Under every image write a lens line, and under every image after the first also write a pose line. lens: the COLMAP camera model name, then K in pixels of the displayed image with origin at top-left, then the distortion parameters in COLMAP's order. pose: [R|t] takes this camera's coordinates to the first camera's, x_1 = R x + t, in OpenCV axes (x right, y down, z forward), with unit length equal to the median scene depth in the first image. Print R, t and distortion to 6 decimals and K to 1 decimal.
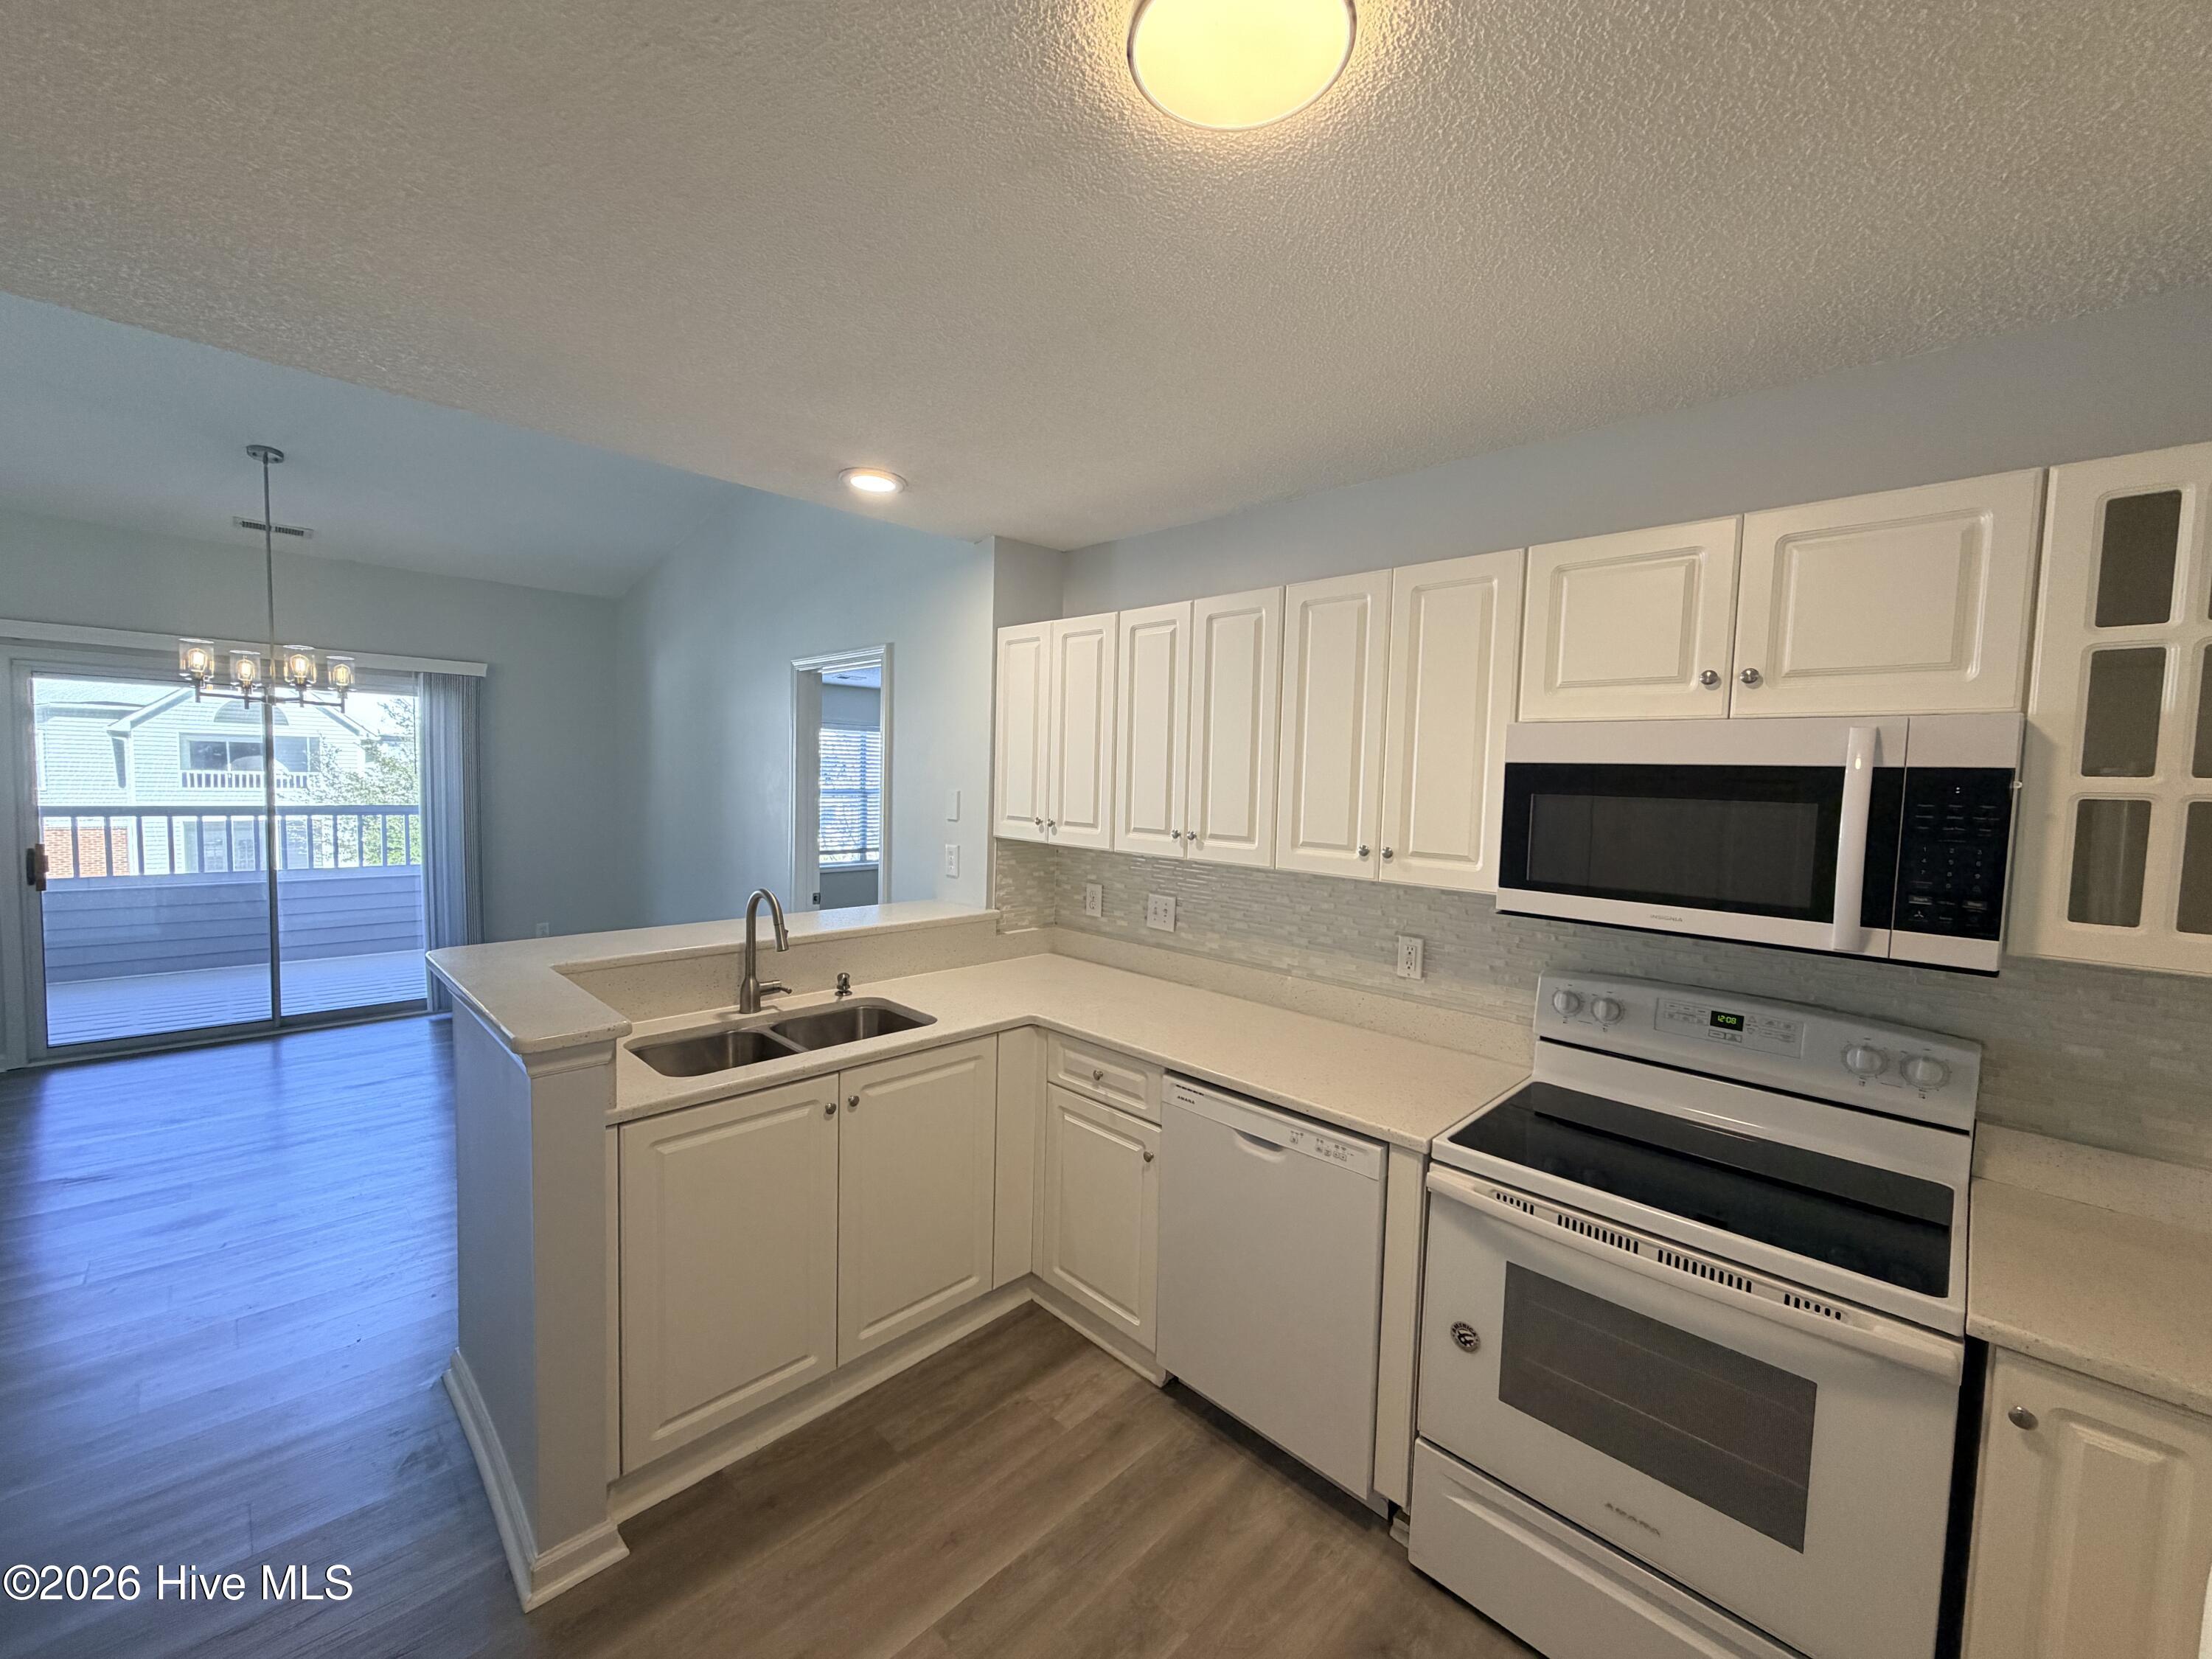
lens RADIAL K [[875.4, 0, 1117.1], [0, 875.4, 822.9], [0, 0, 1]] dist [0.000324, 0.000060]
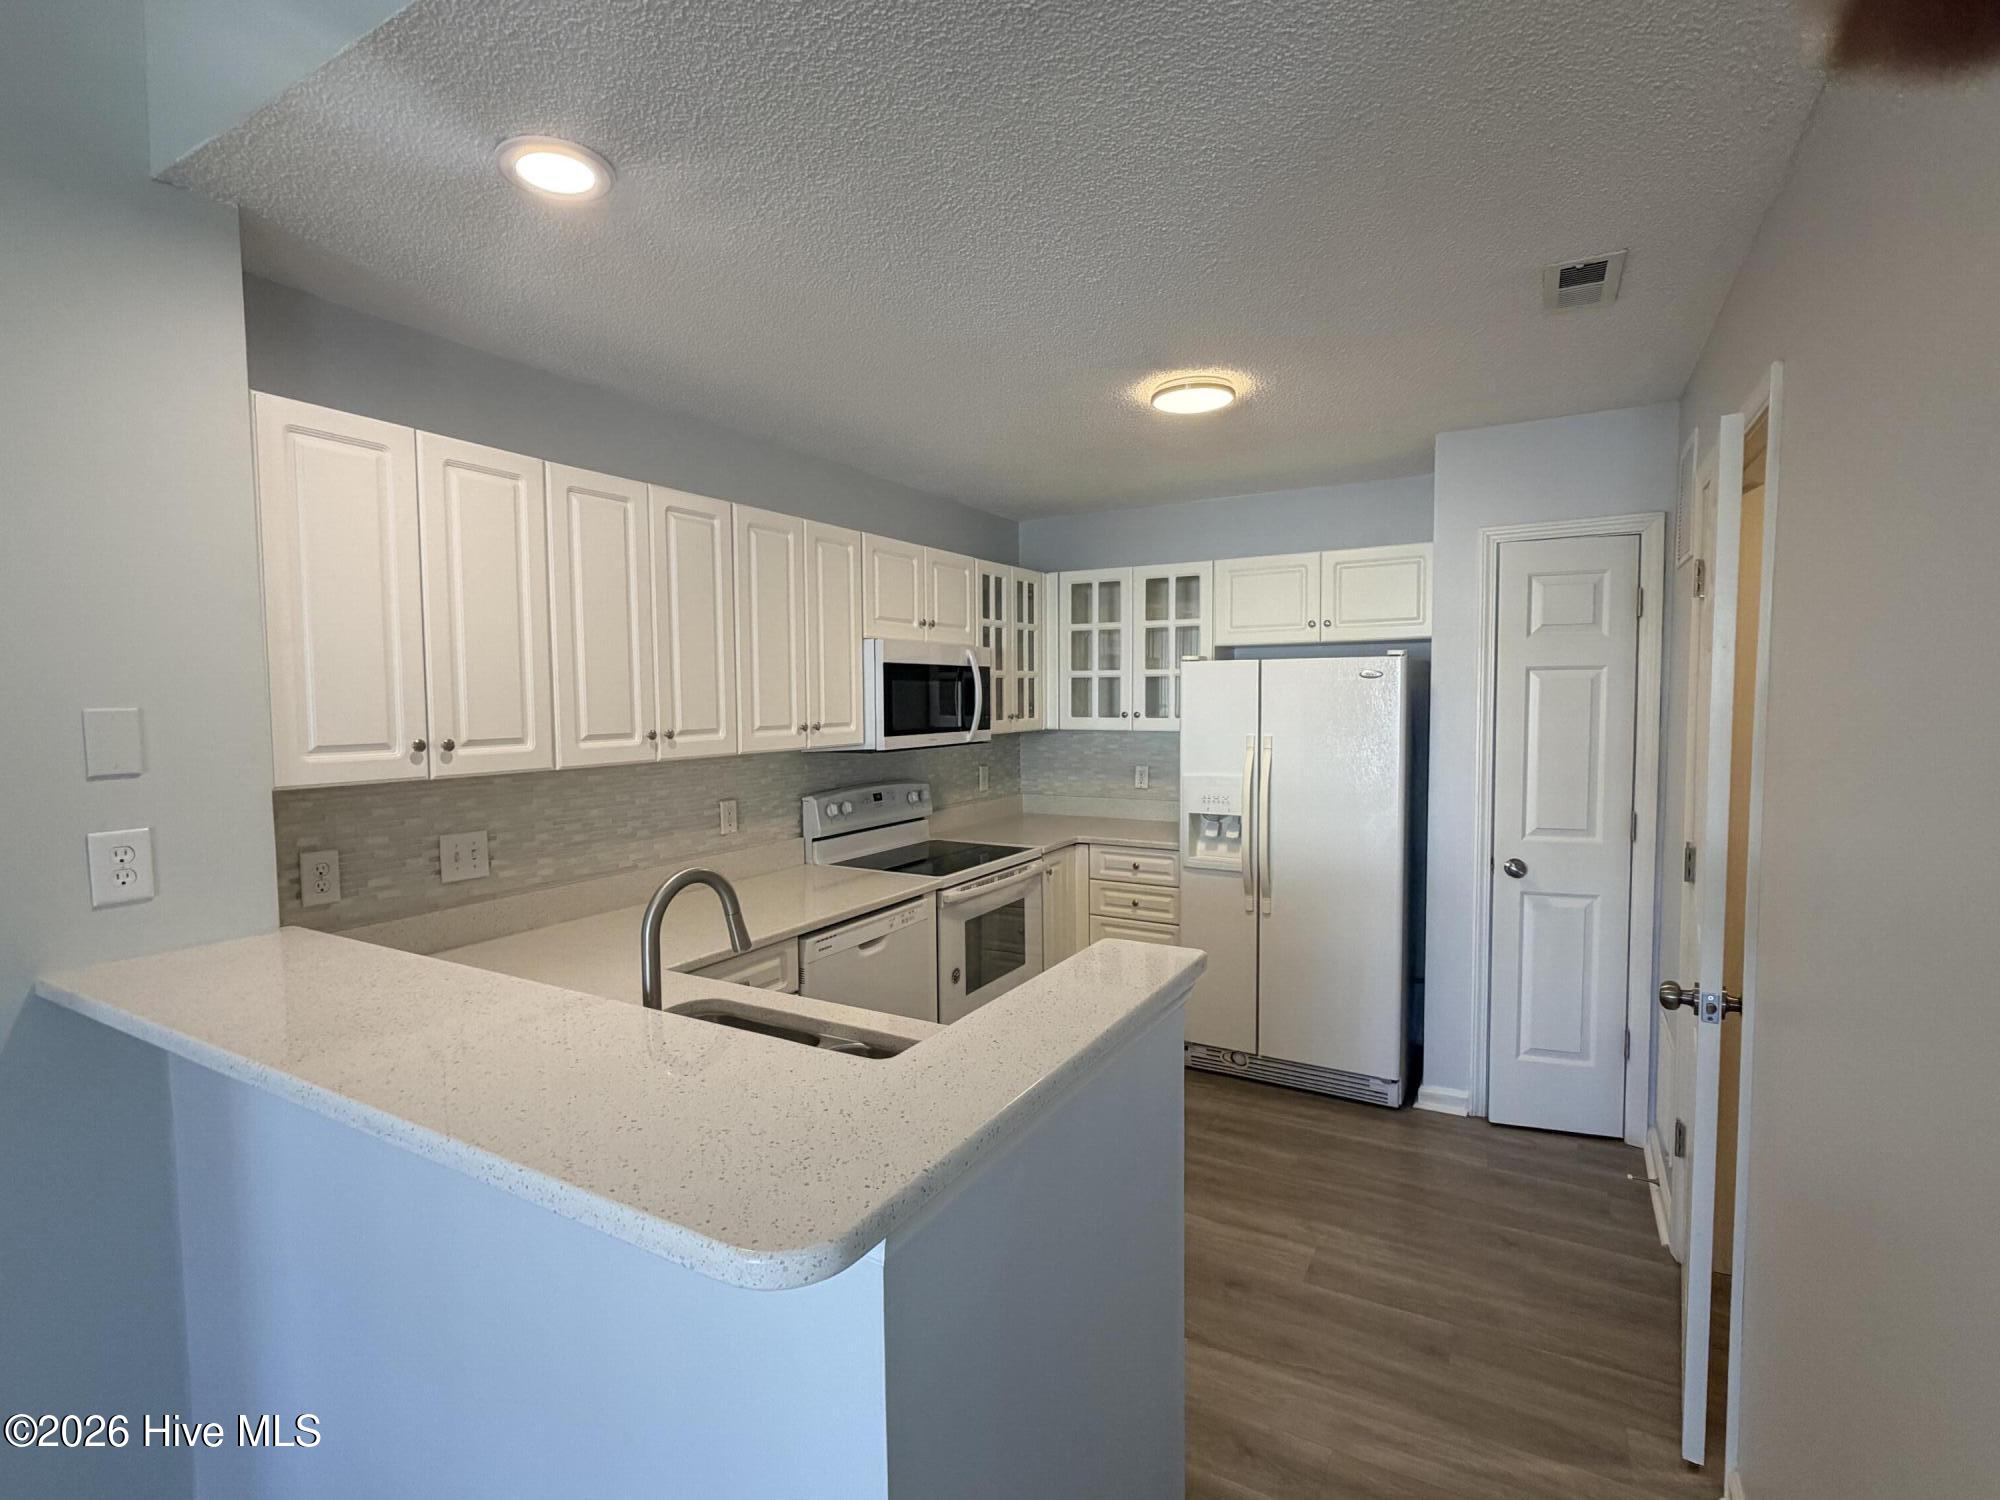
lens RADIAL K [[937.4, 0, 1000.0], [0, 937.4, 750.0], [0, 0, 1]] dist [-0.003002, -0.000684]
pose [[-0.252045, -0.085459, 0.963935, -1.236824], [0.052270, 0.993437, 0.101742, -0.066906], [-0.966303, 0.076029, -0.245924, 1.125352]]
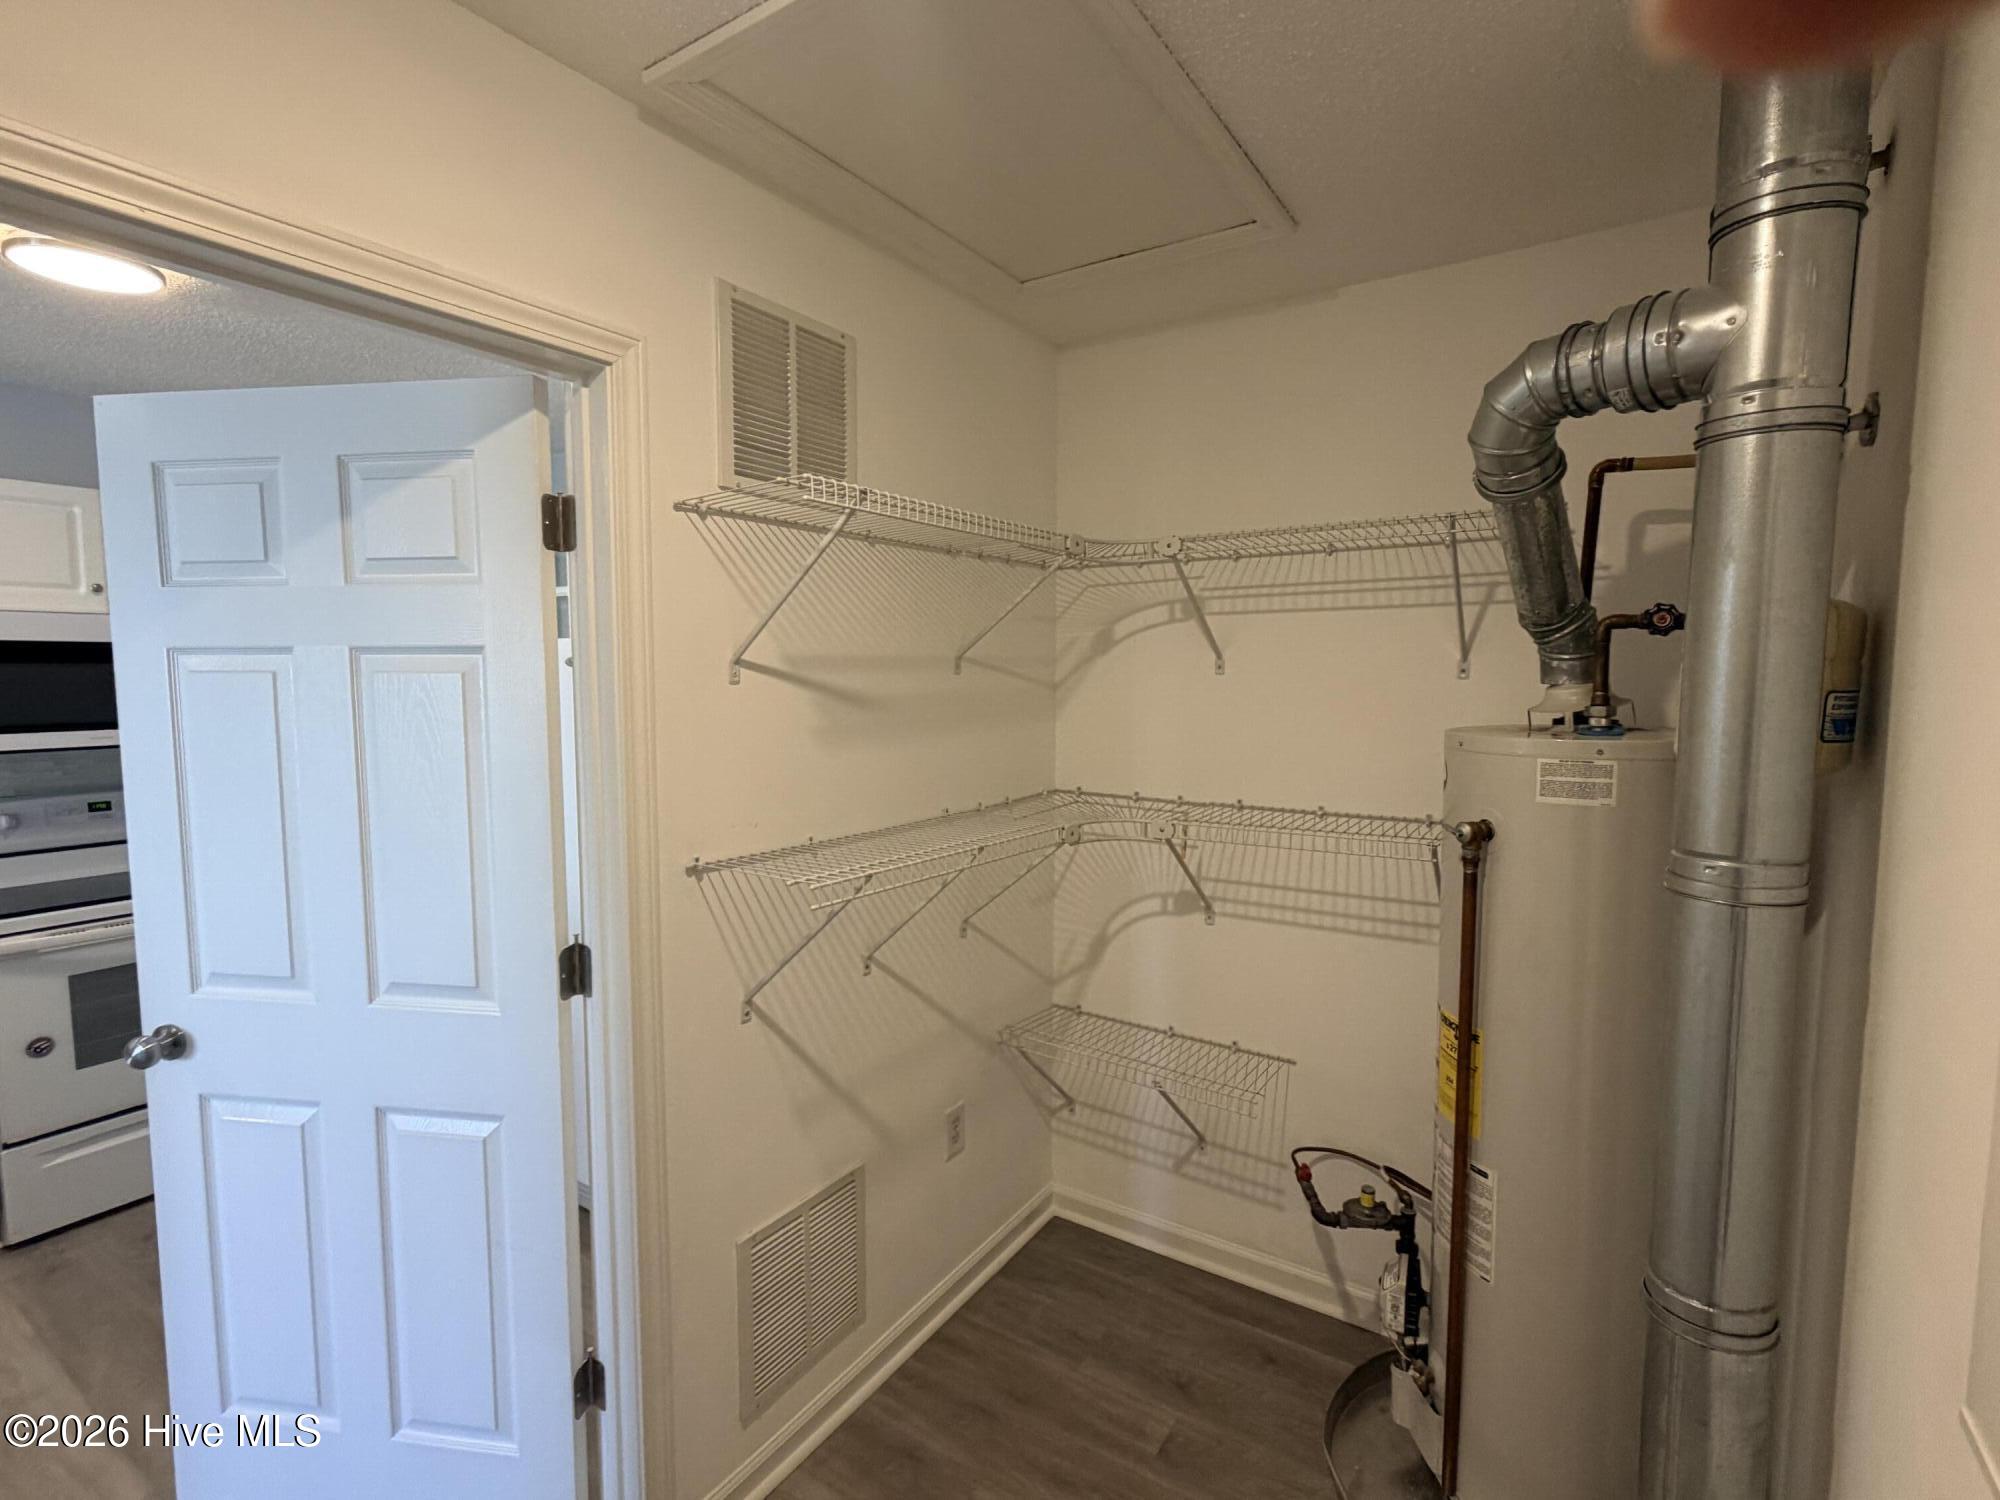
lens RADIAL K [[937.4, 0, 1000.0], [0, 937.4, 750.0], [0, 0, 1]] dist [-0.003002, -0.000684]
pose [[-0.194961, -0.114141, 0.974147, -1.083005], [0.047846, 0.990916, 0.125682, -0.002144], [-0.979643, 0.071113, -0.187729, -0.221218]]
